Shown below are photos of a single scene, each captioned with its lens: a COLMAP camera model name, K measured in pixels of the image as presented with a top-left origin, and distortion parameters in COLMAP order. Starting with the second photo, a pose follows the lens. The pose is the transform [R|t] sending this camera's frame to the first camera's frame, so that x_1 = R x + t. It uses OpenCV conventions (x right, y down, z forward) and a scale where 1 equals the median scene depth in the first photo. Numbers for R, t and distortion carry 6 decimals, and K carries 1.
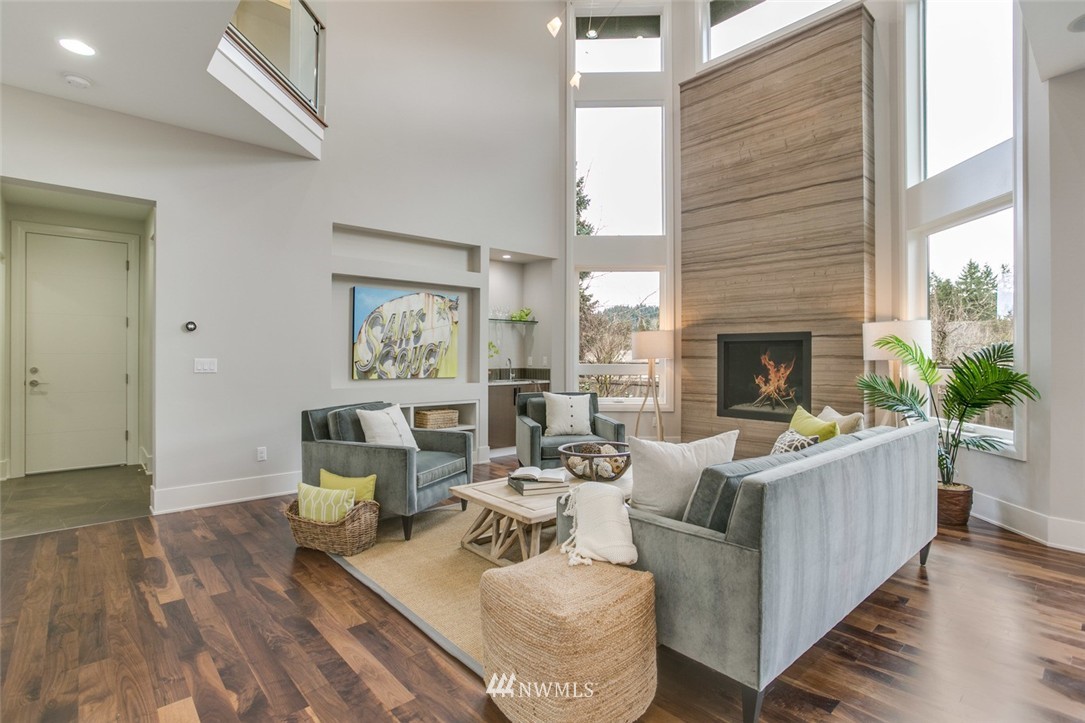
lens RADIAL K [[519.5, 0, 538.2], [0, 519.5, 347.3], [0, 0, 1]] dist [-0.017907, 0.006341]
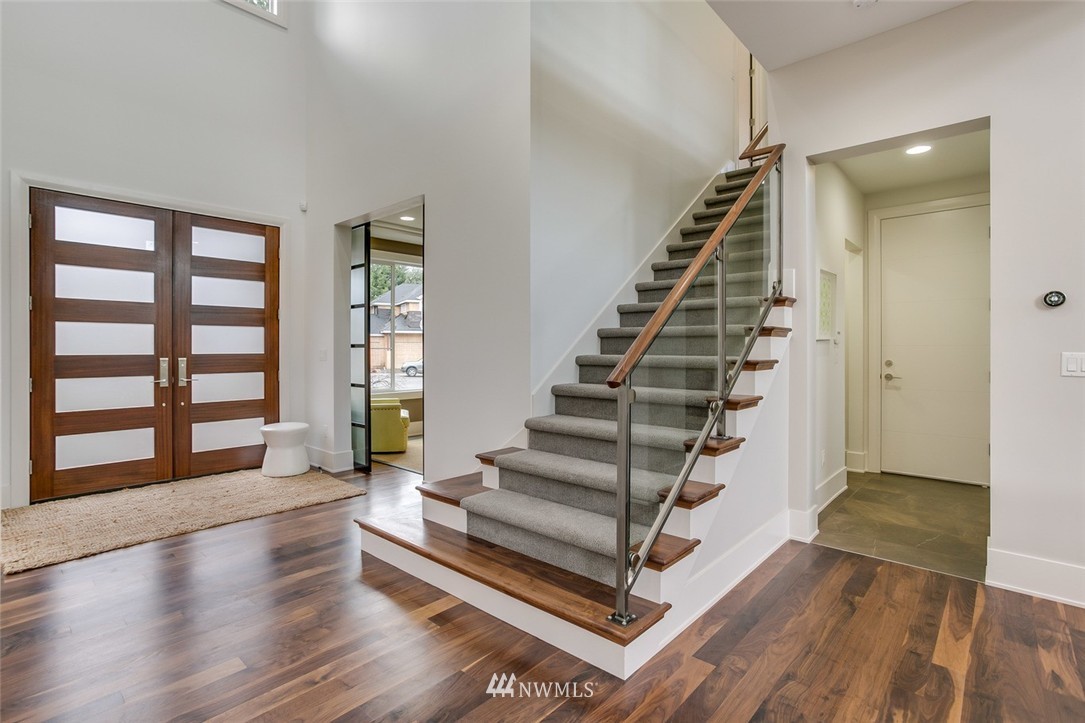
lens RADIAL K [[519.5, 0, 530.8], [0, 519.5, 347.7], [0, 0, 1]] dist [-0.017907, 0.006341]
pose [[0.100958, 0.001428, -0.994890, -0.157988], [0.009574, 0.999951, 0.002407, 0.011349], [0.994845, -0.009768, 0.100939, 0.387045]]
